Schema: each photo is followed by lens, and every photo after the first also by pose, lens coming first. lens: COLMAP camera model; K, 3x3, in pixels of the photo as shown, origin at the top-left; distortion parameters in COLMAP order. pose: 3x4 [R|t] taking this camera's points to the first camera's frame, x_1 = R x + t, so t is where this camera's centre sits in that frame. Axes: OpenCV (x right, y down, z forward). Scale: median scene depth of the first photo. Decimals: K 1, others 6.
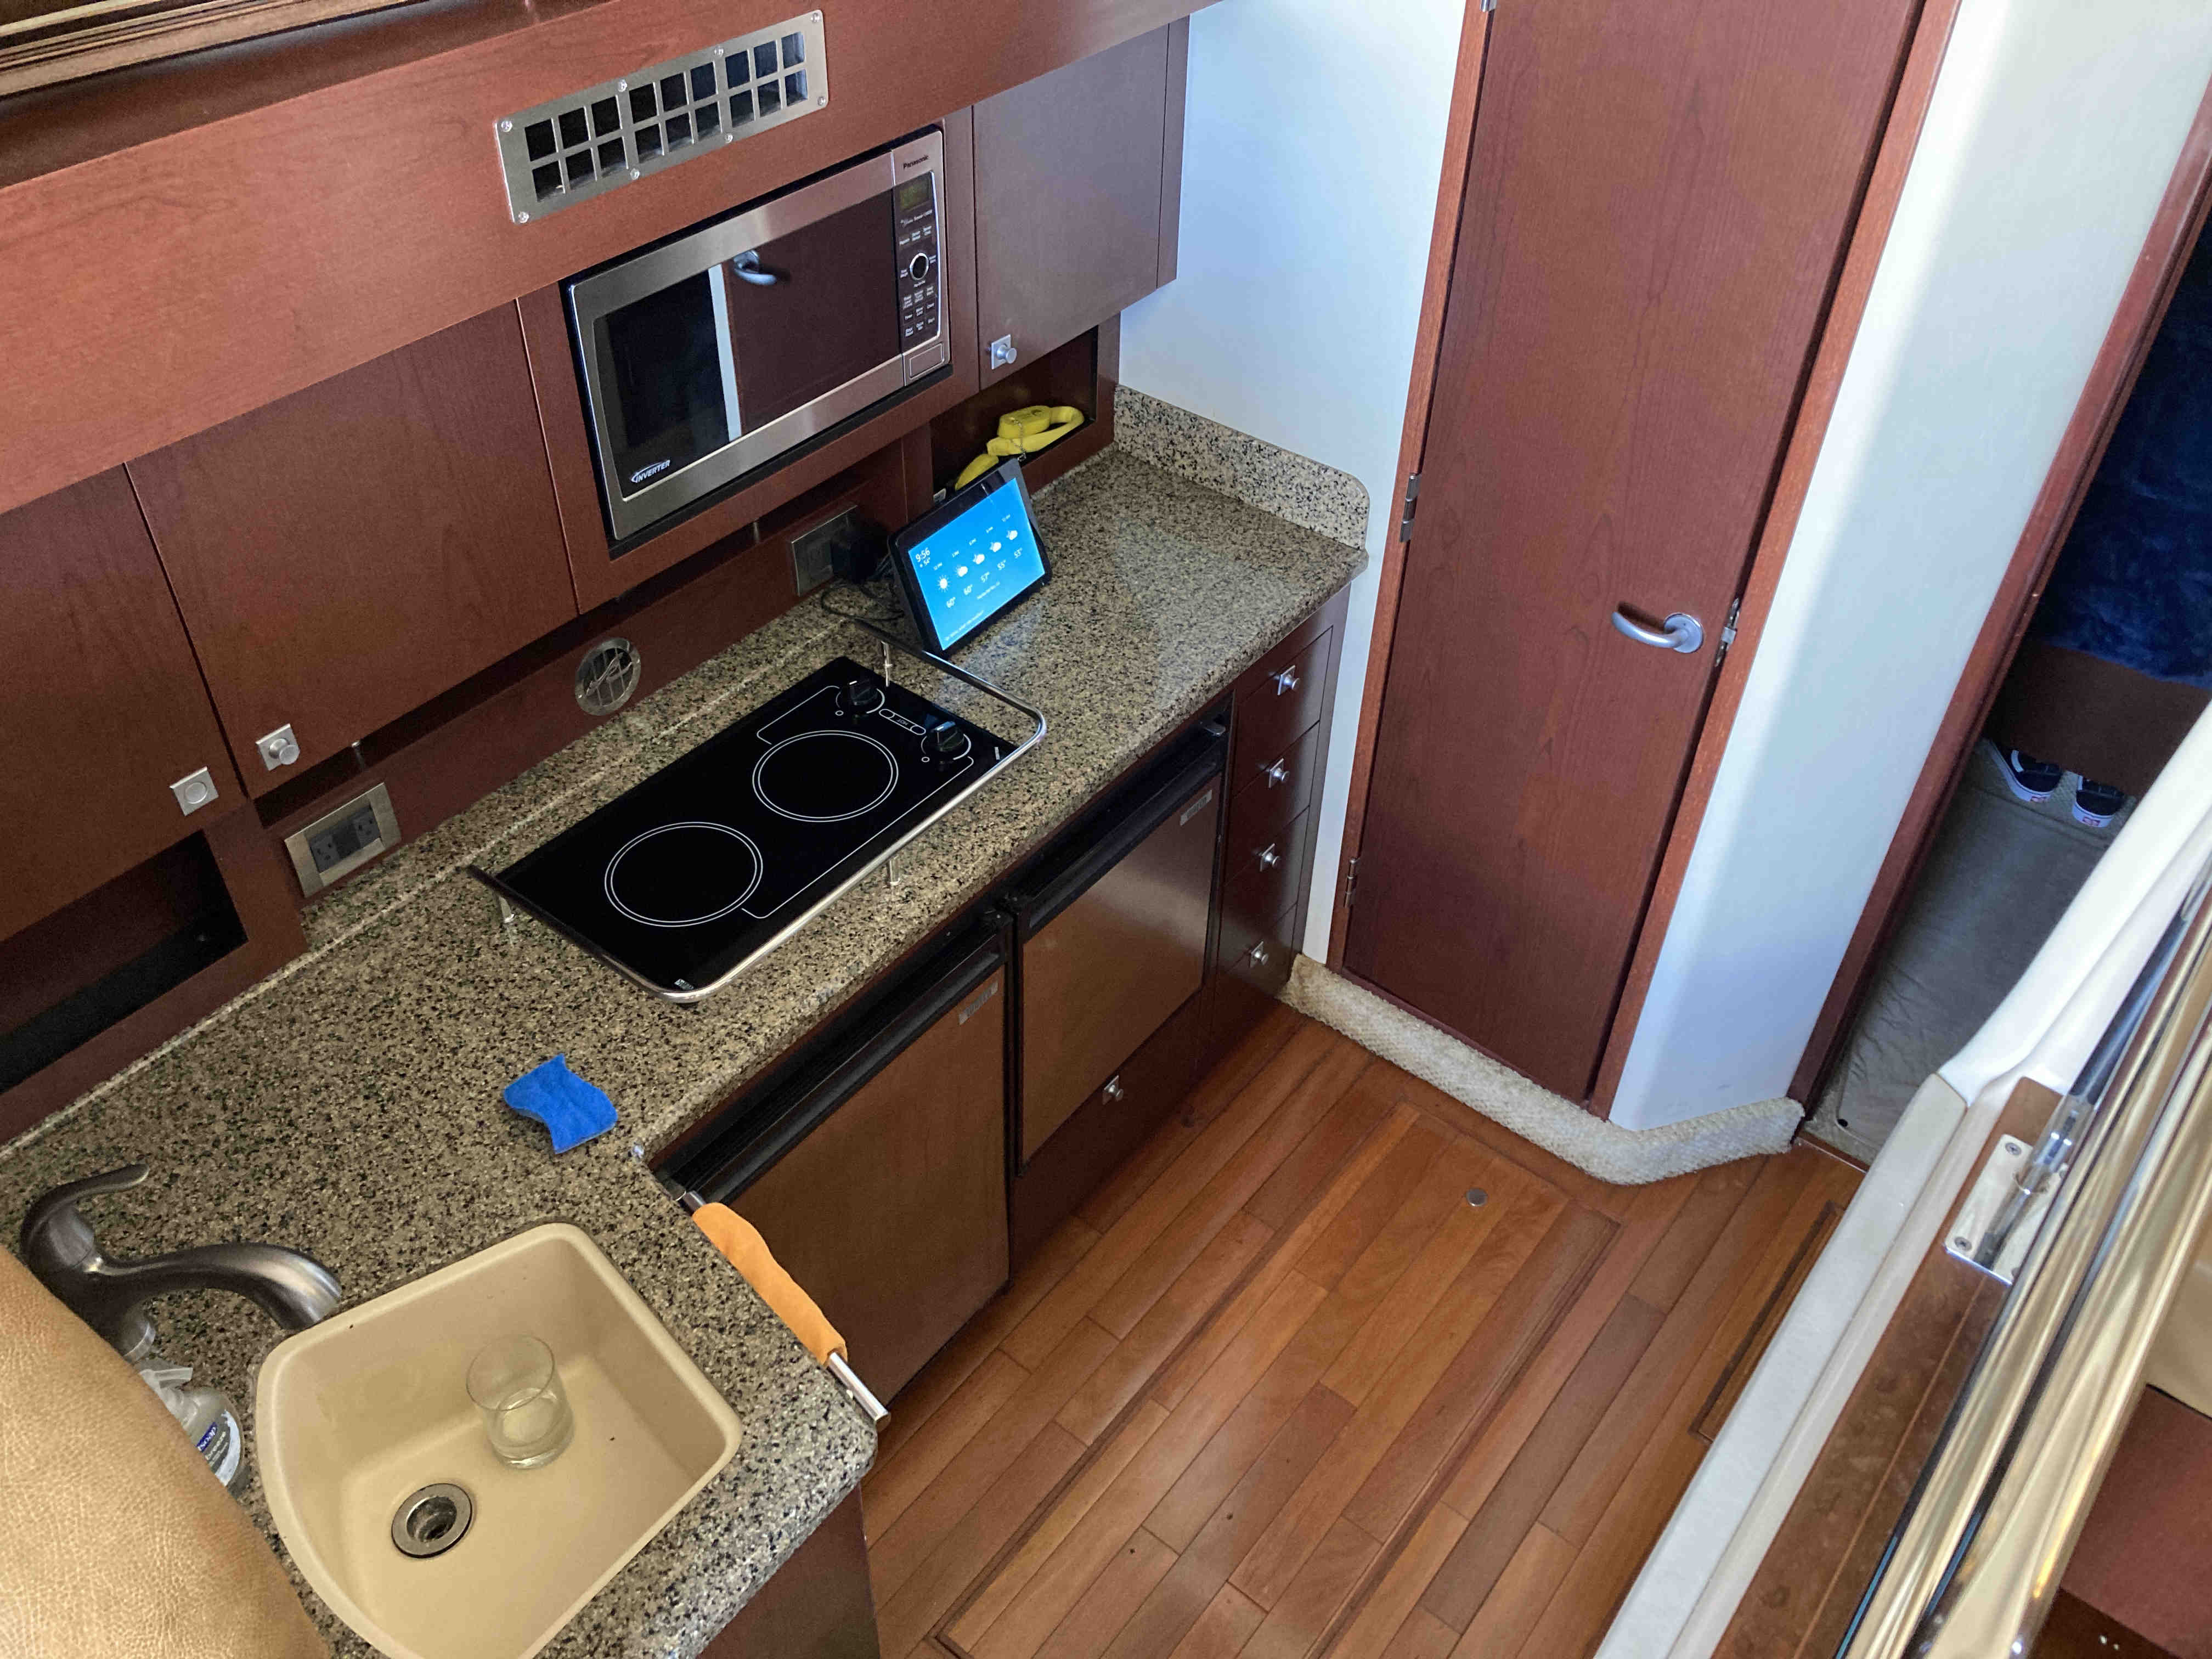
lens RADIAL K [[1792.8, 0, 1076.7], [0, 1792.8, 839.6], [0, 0, 1]] dist [0.010443, -0.059981]
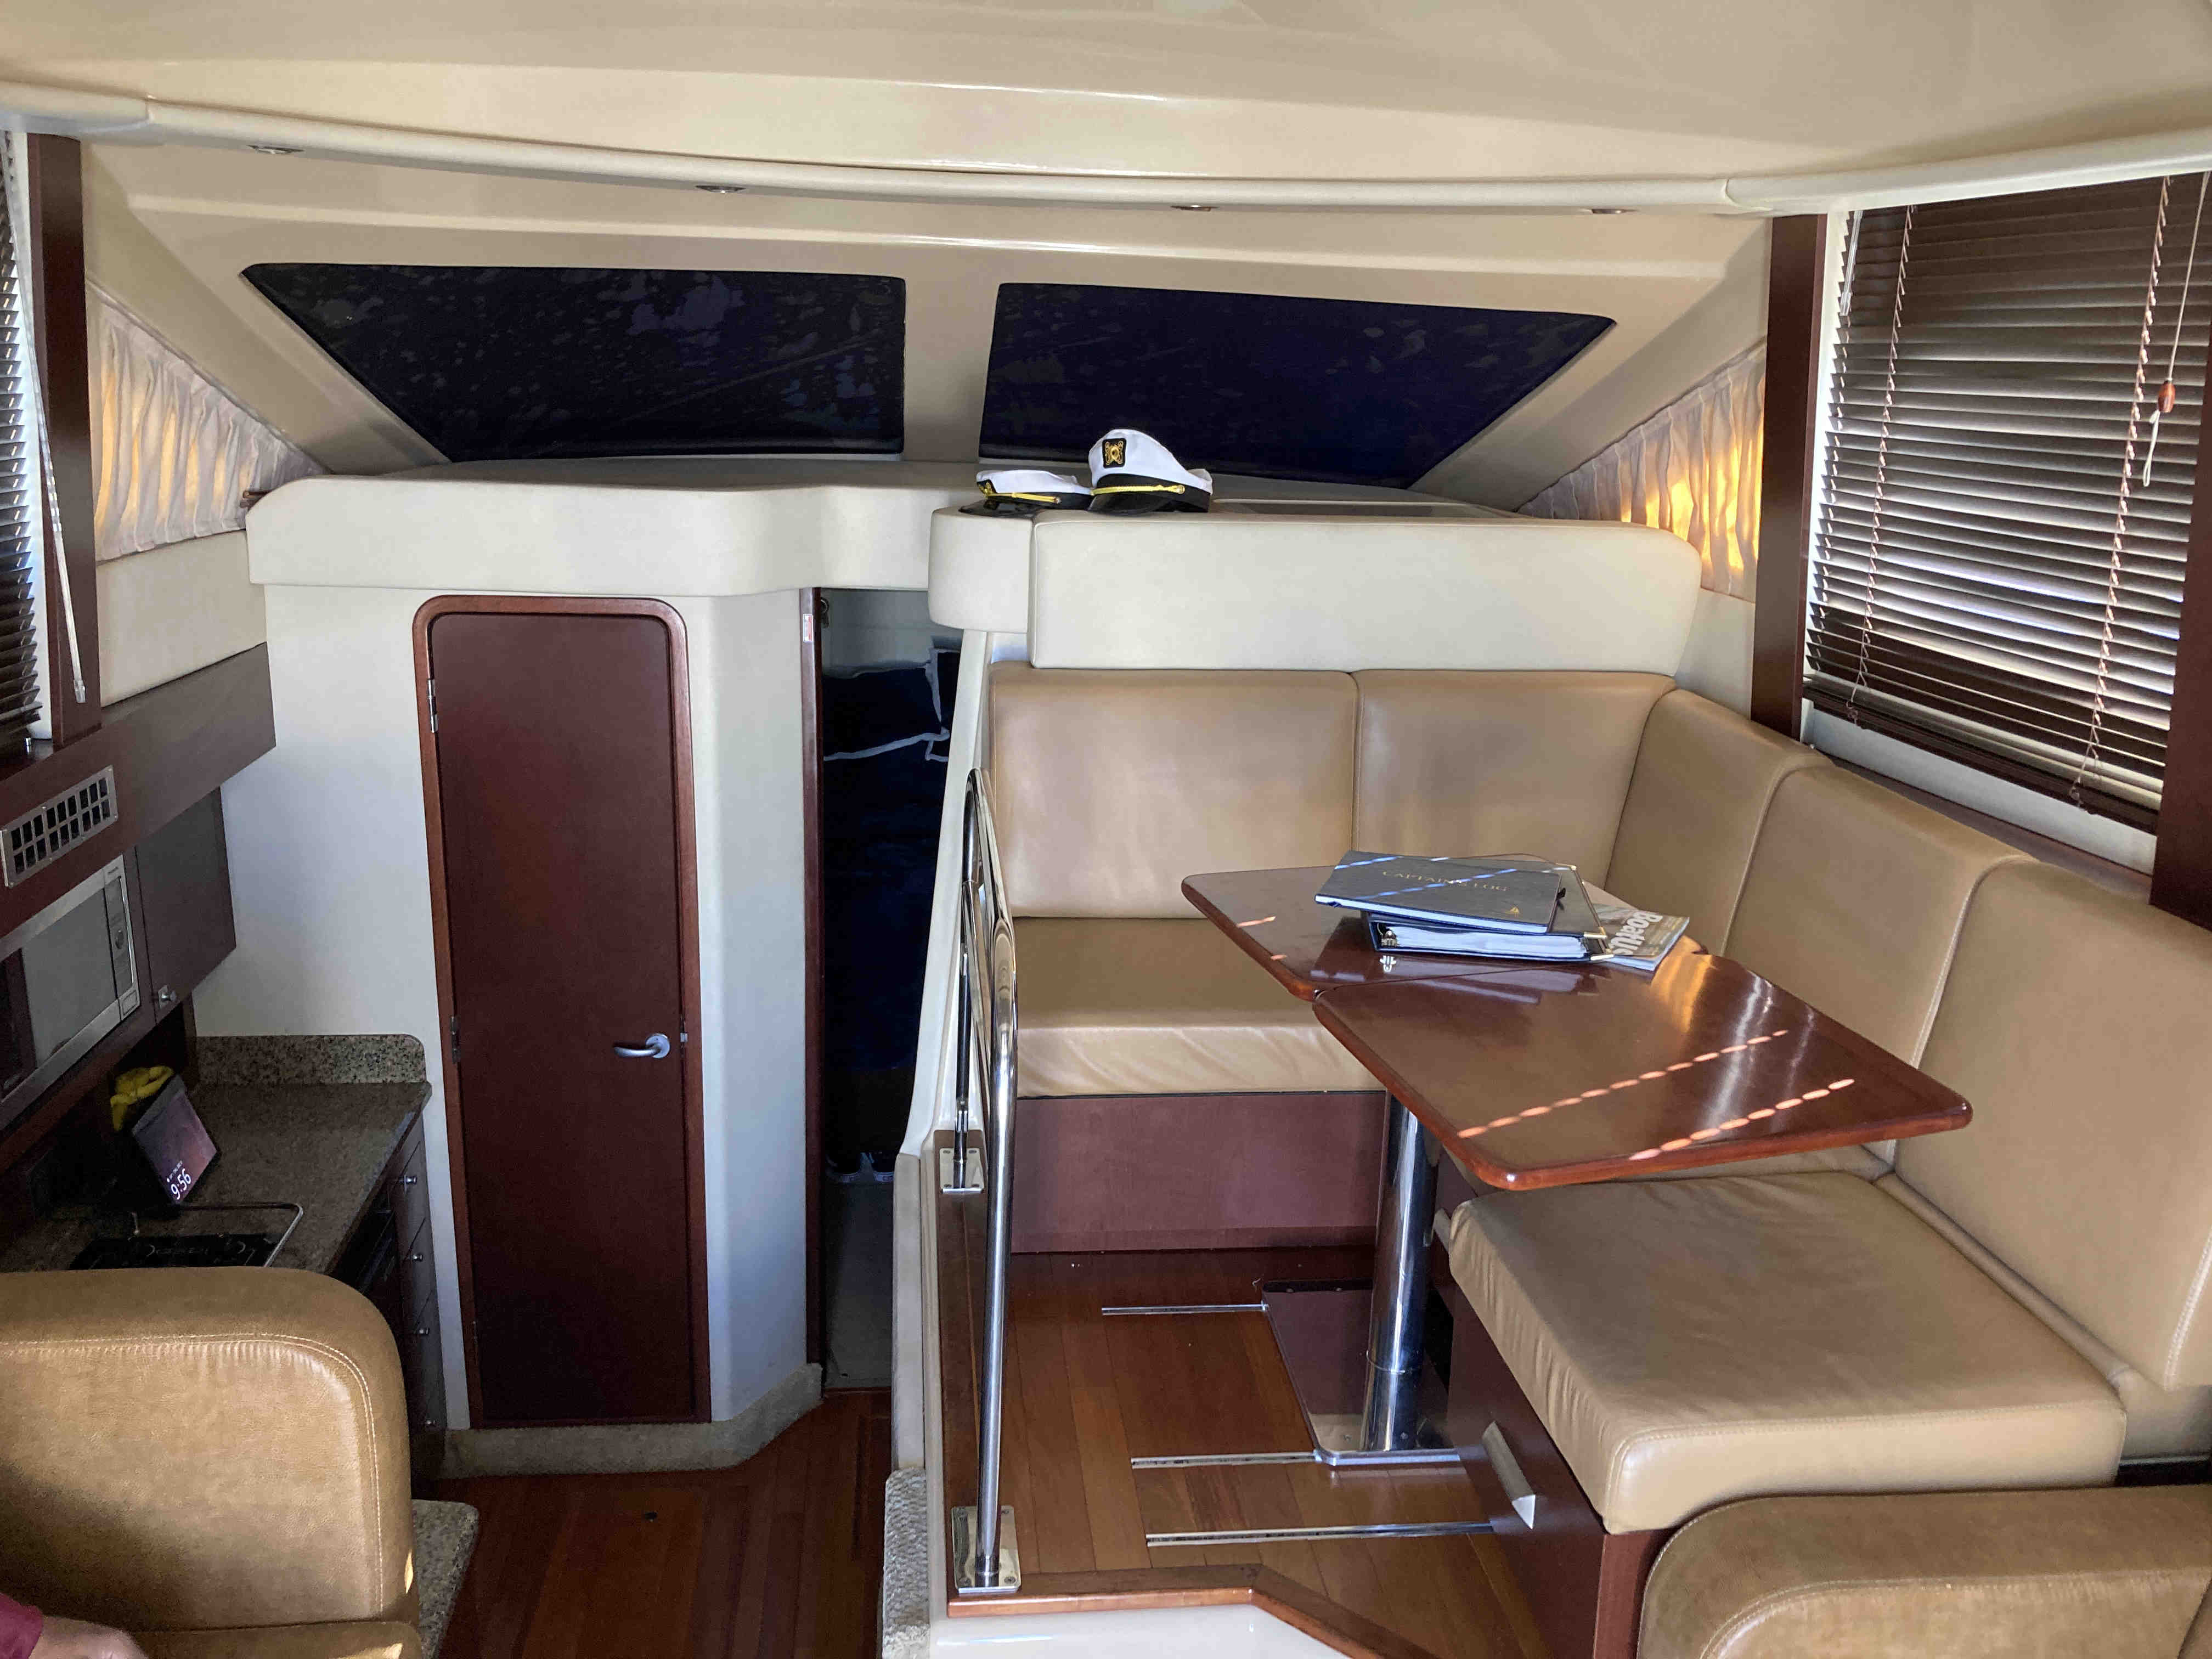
lens RADIAL K [[1792.8, 0, 1076.7], [0, 1792.8, 839.6], [0, 0, 1]] dist [0.010443, -0.059981]
pose [[0.716322, -0.177288, 0.674871, -0.400474], [0.447517, 0.858795, -0.249400, 0.263062], [-0.535360, 0.480667, 0.694513, -0.386065]]
